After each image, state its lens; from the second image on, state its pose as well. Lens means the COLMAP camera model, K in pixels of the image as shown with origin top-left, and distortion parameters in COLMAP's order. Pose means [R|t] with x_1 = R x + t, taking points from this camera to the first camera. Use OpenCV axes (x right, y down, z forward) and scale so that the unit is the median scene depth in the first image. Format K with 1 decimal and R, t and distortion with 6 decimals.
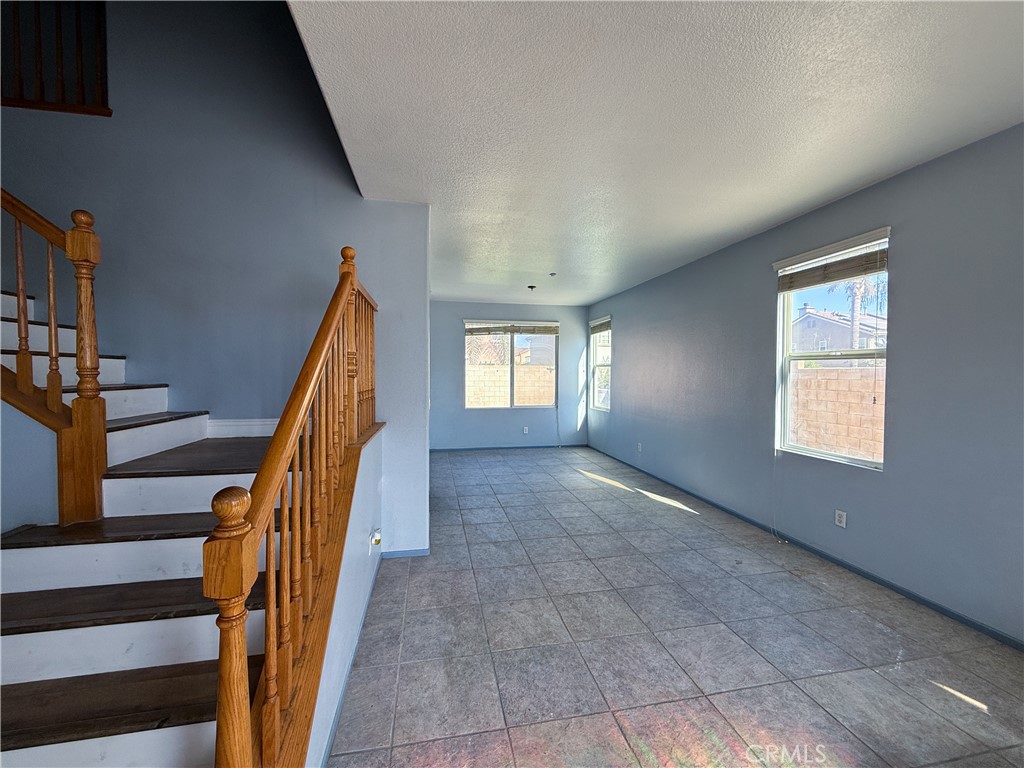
lens RADIAL K [[408.4, 0, 512.0], [0, 408.4, 384.0], [0, 0, 1]] dist [-0.000870, -0.000058]
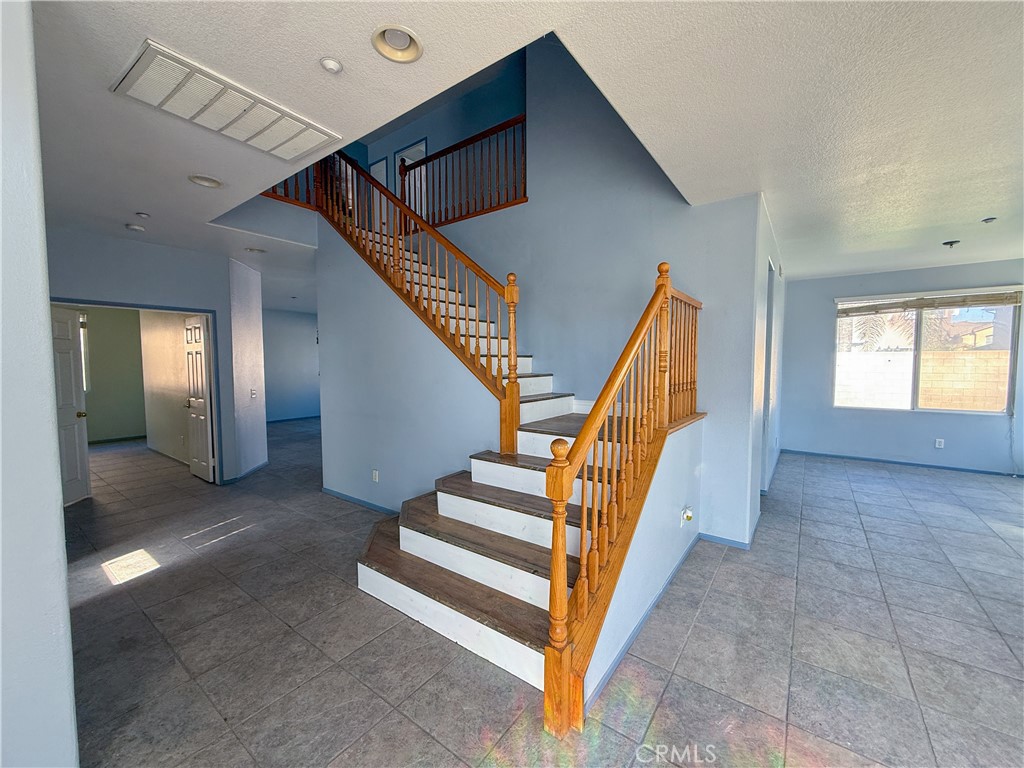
lens RADIAL K [[408.4, 0, 512.0], [0, 408.4, 384.0], [0, 0, 1]] dist [-0.000870, -0.000058]
pose [[0.677210, 0.035887, -0.734914, 0.161817], [-0.015401, 0.999282, 0.034605, -0.013618], [0.735629, -0.012116, 0.677277, -0.118919]]
